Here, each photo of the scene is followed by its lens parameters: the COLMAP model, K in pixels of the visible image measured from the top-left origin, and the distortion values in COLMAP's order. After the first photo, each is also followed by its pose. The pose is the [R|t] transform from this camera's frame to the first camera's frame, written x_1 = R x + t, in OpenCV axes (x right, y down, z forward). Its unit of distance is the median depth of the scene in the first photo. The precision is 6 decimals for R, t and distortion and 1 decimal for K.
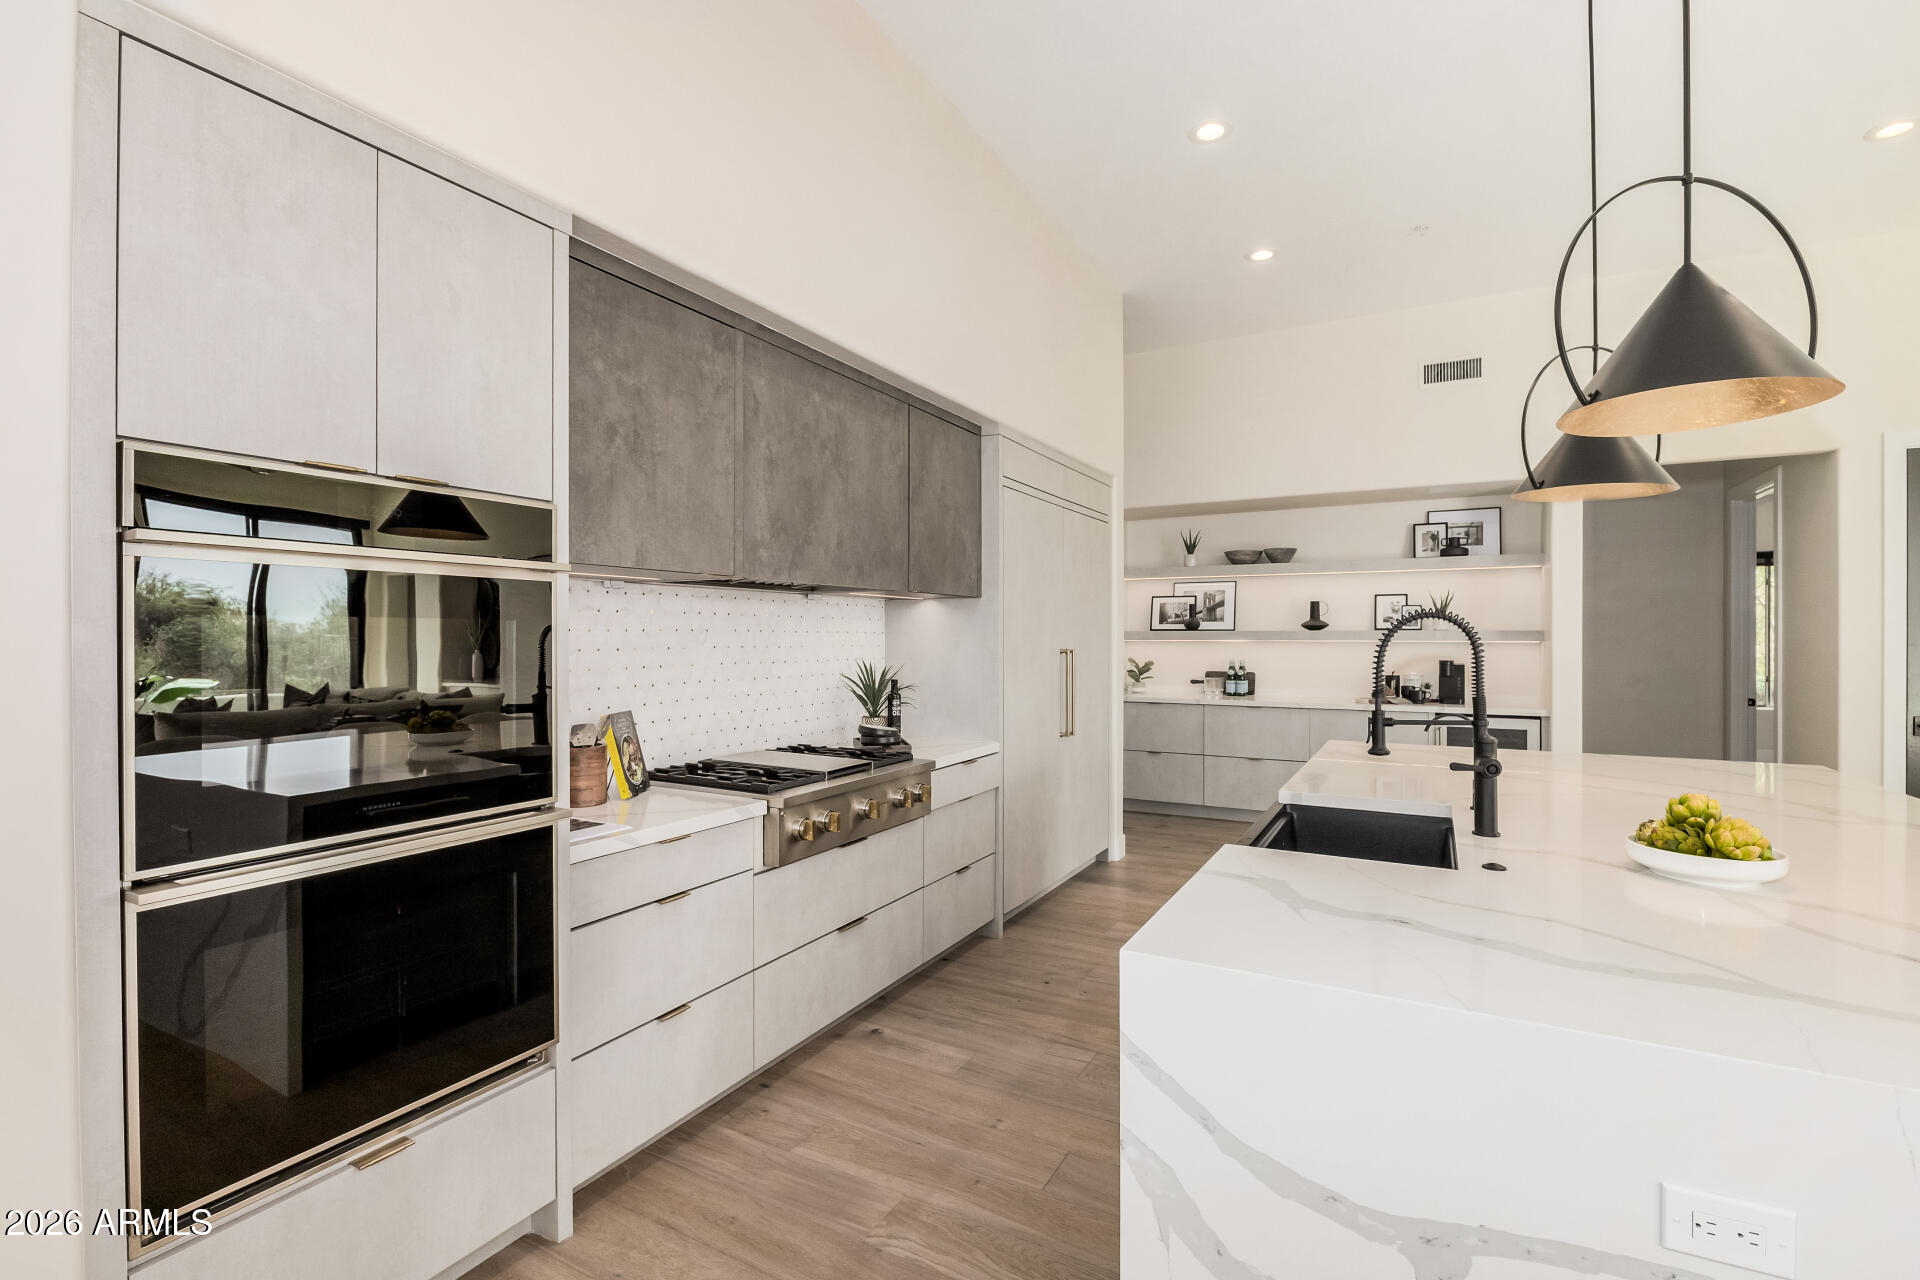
lens RADIAL K [[858.0, 0, 958.6], [0, 858.0, 637.8], [0, 0, 1]] dist [-0.013708, 0.000158]
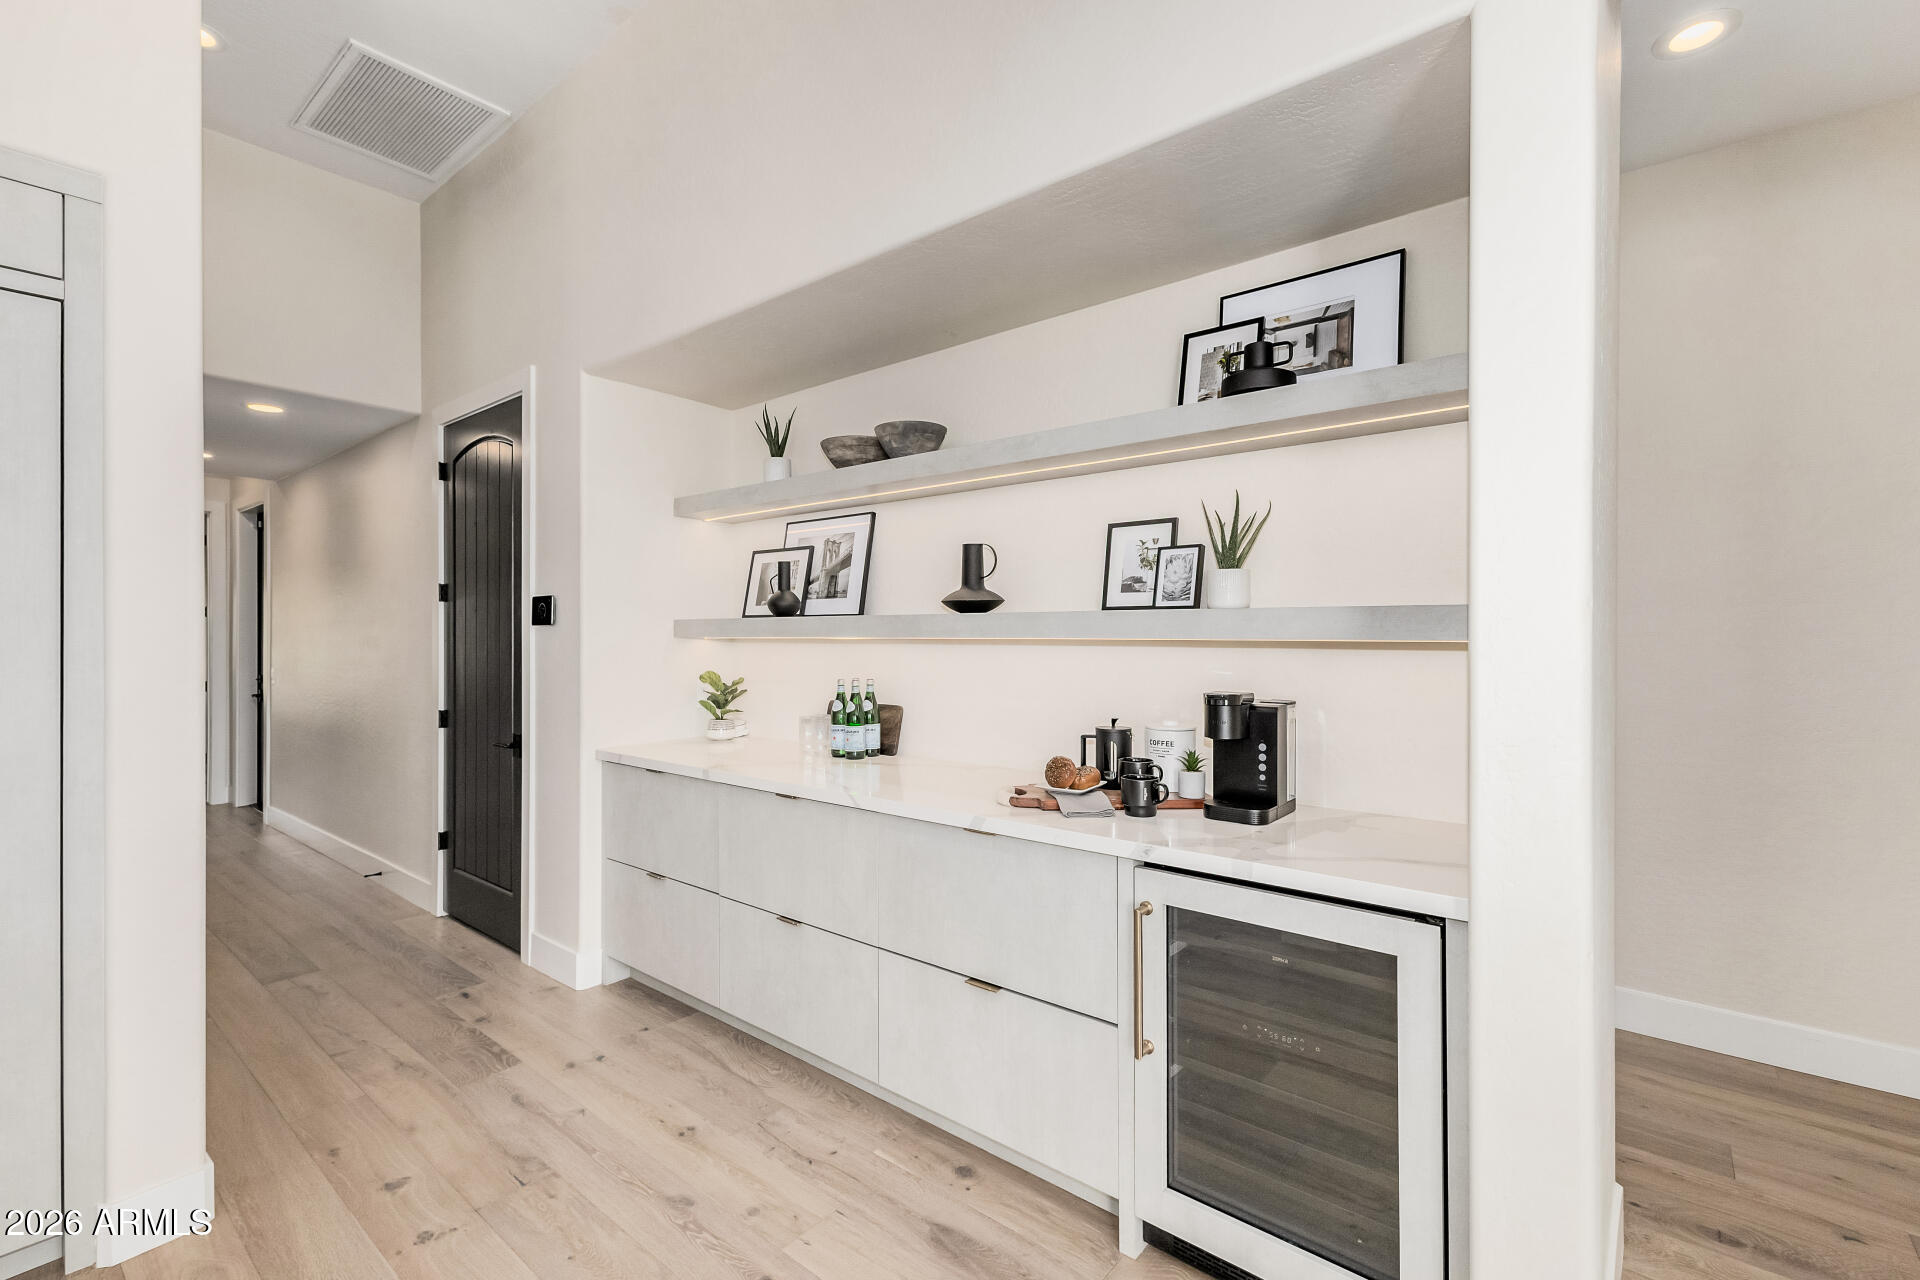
lens RADIAL K [[827.0, 0, 956.3], [0, 827.0, 637.5], [0, 0, 1]] dist [0.003366, 0.000203]
pose [[0.984419, -0.001253, -0.175835, 0.522104], [0.001377, 0.999999, 0.000582, 0.003273], [0.175834, -0.000815, 0.984419, 0.645955]]
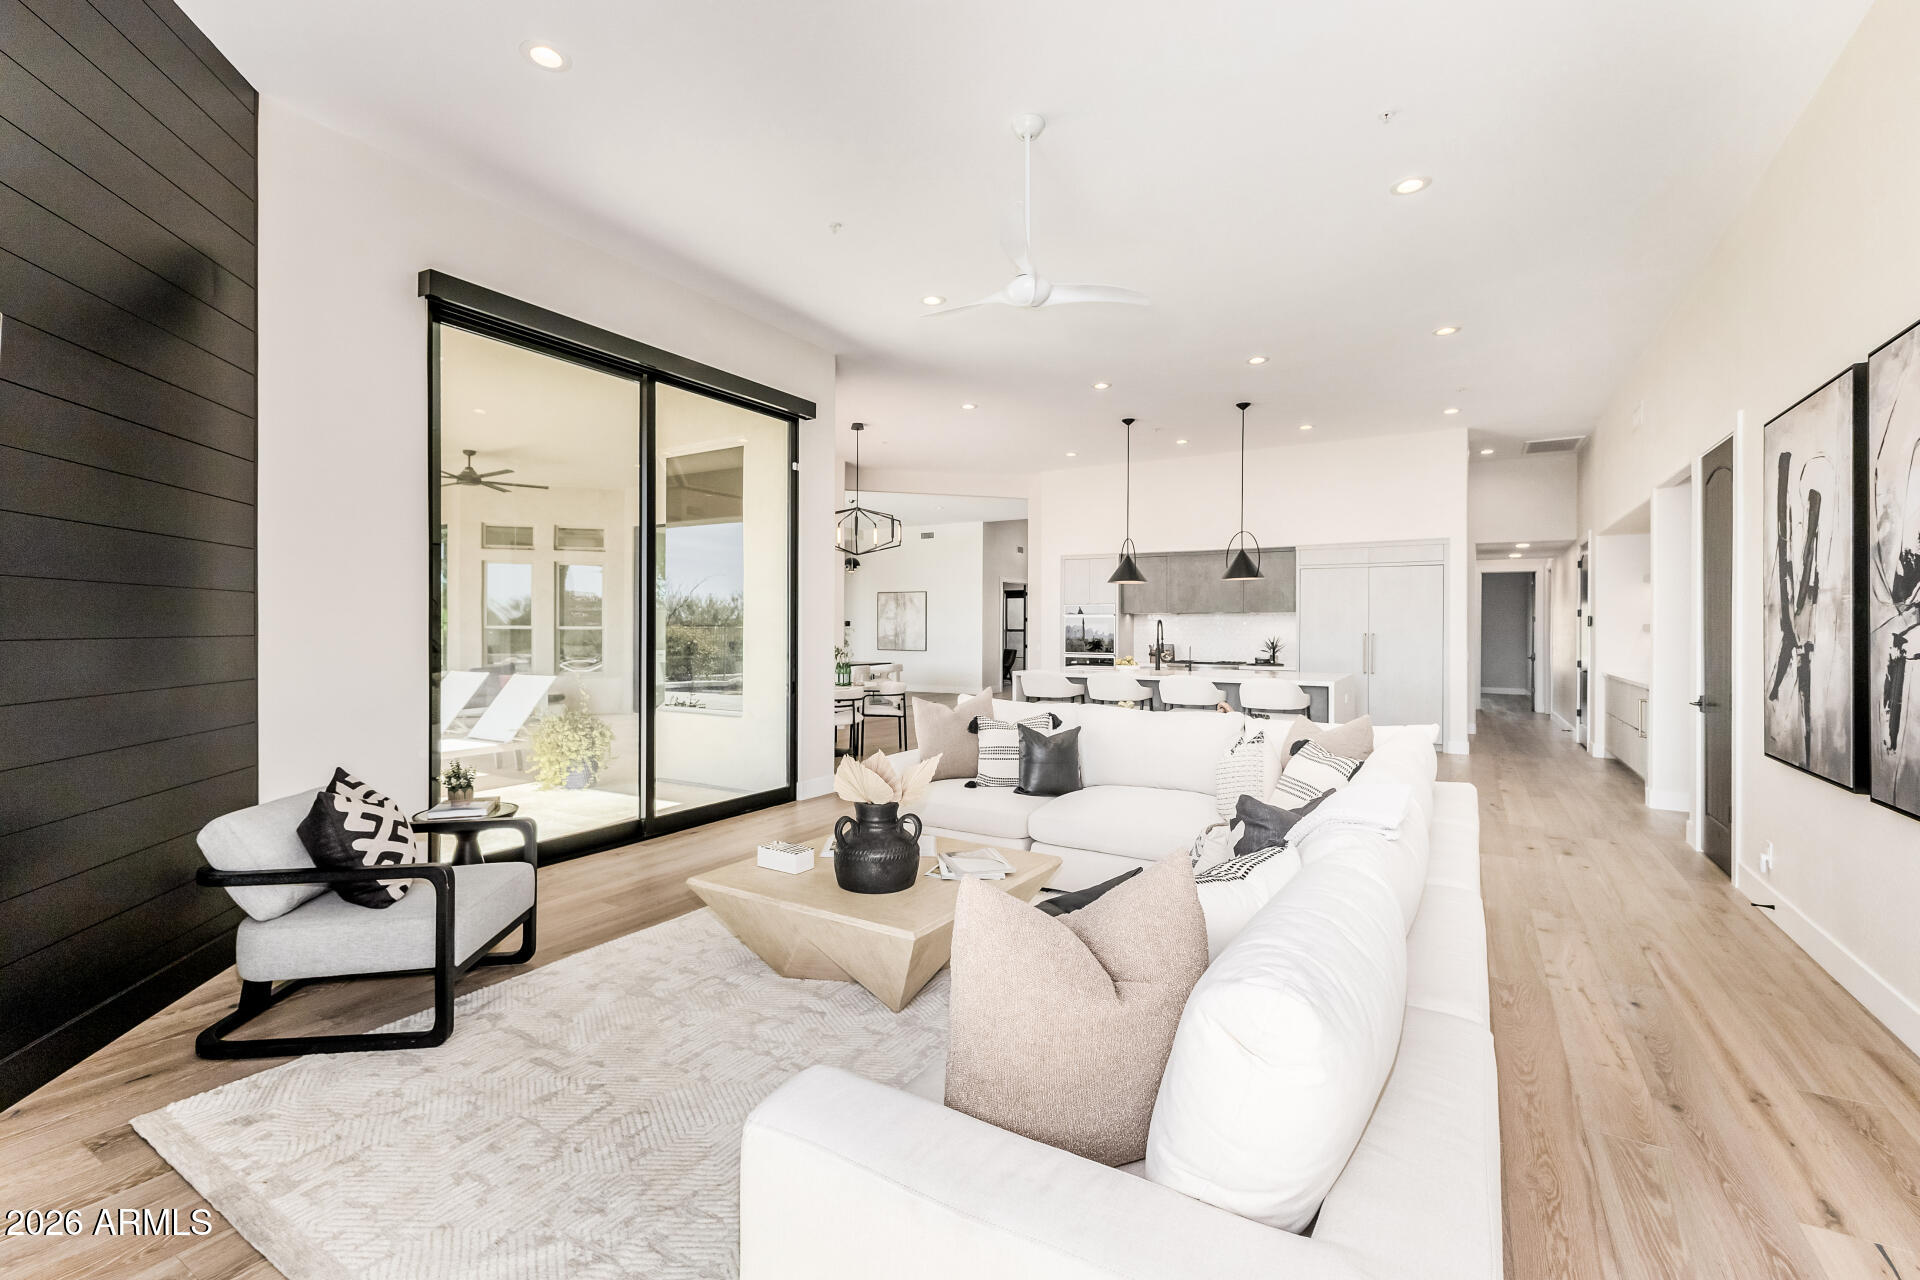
lens RADIAL K [[832.1, 0, 959.5], [0, 832.1, 629.0], [0, 0, 1]] dist [0.007904, 0.000079]
pose [[-0.033048, -0.001253, -0.999453, 1.734232], [-0.008132, 0.999966, -0.000985, 0.010592], [0.999421, 0.008095, -0.033057, 0.034623]]
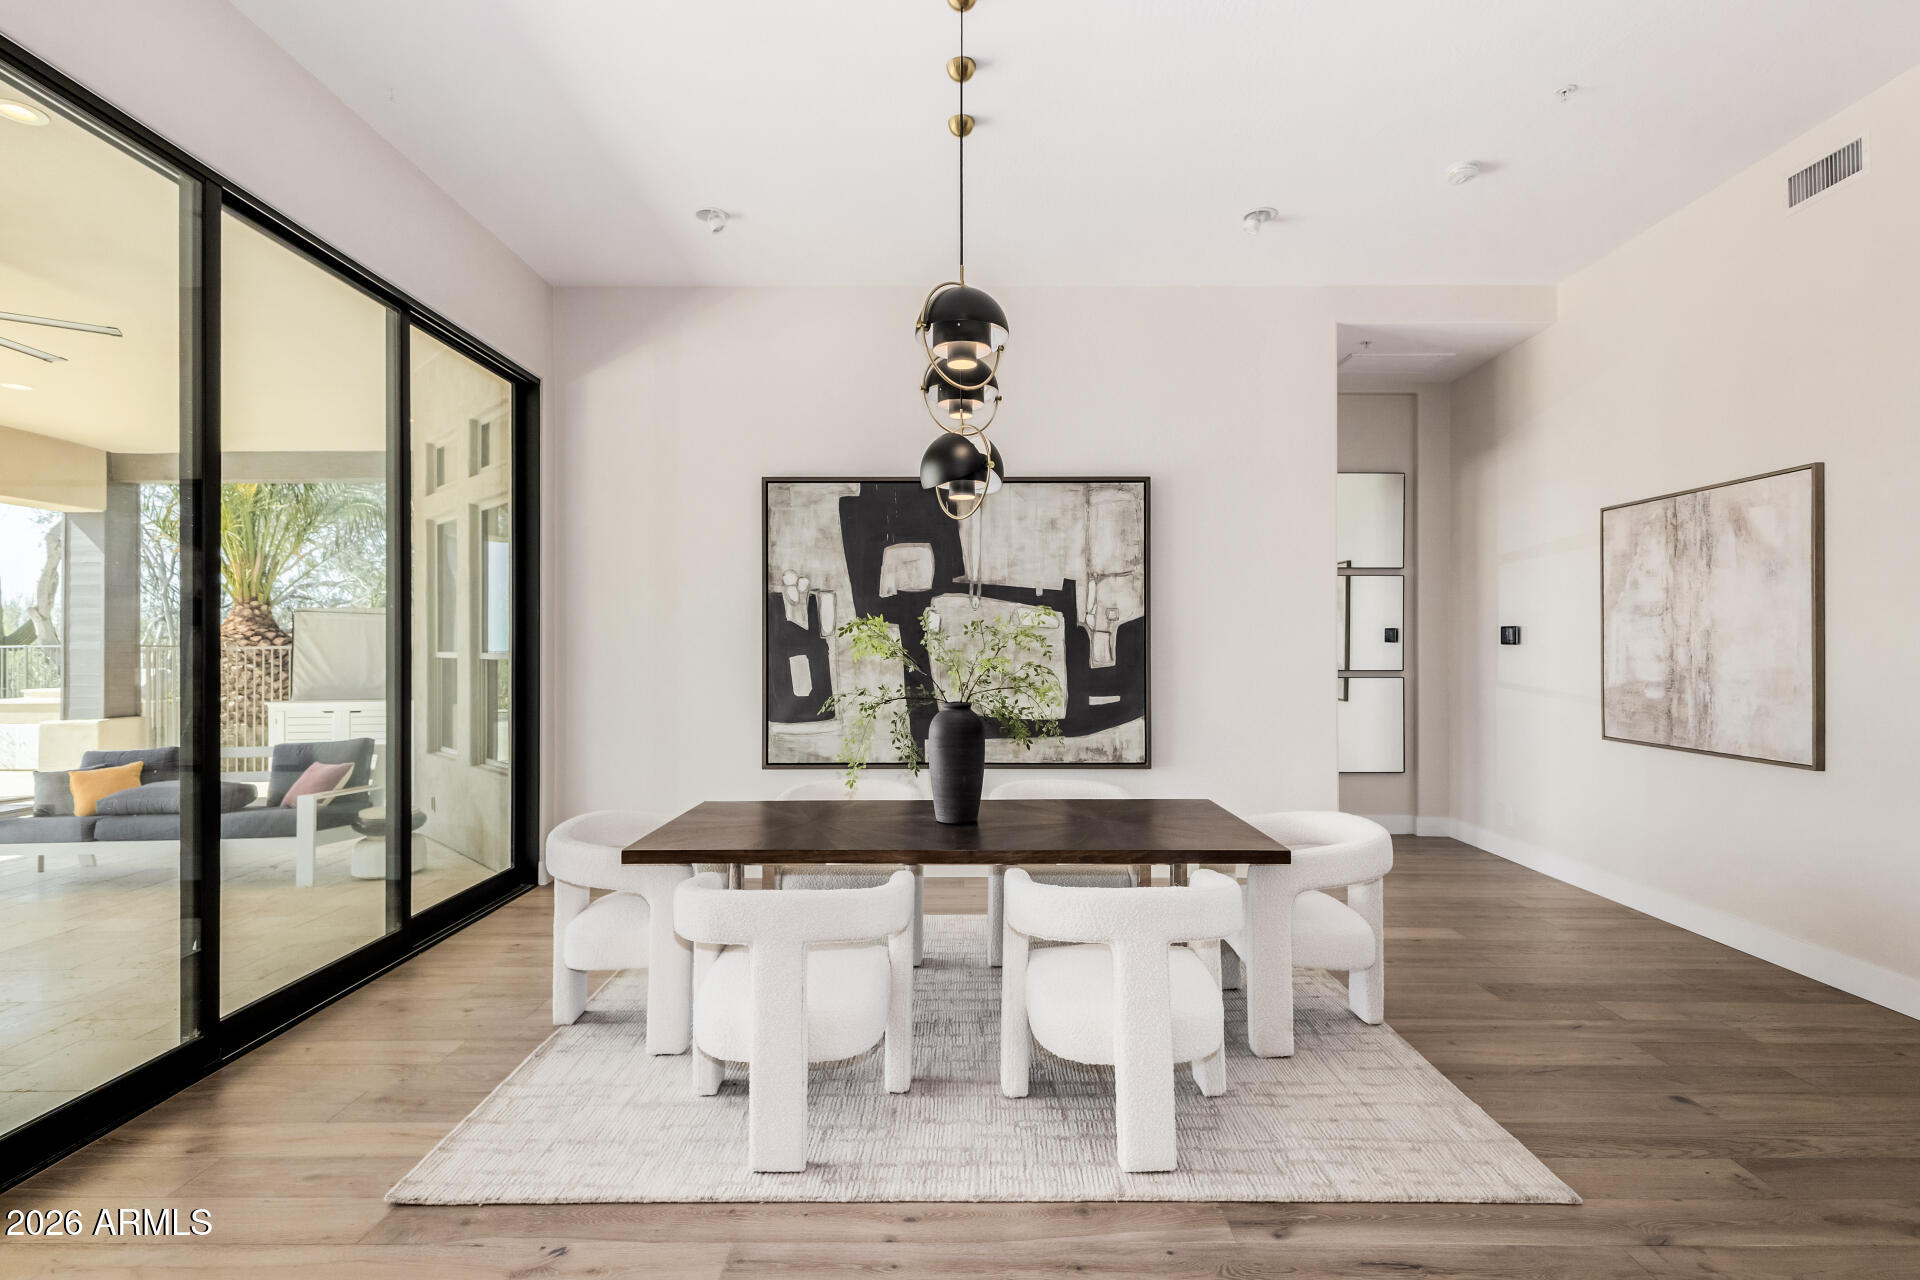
lens RADIAL K [[926.7, 0, 956.7], [0, 926.7, 648.3], [0, 0, 1]] dist [0.001989, -0.001274]
pose [[-0.877209, 0.000606, -0.480107, -0.403530], [0.000461, 1.000000, 0.000419, 0.004034], [0.480108, 0.000146, -0.877210, 0.094029]]
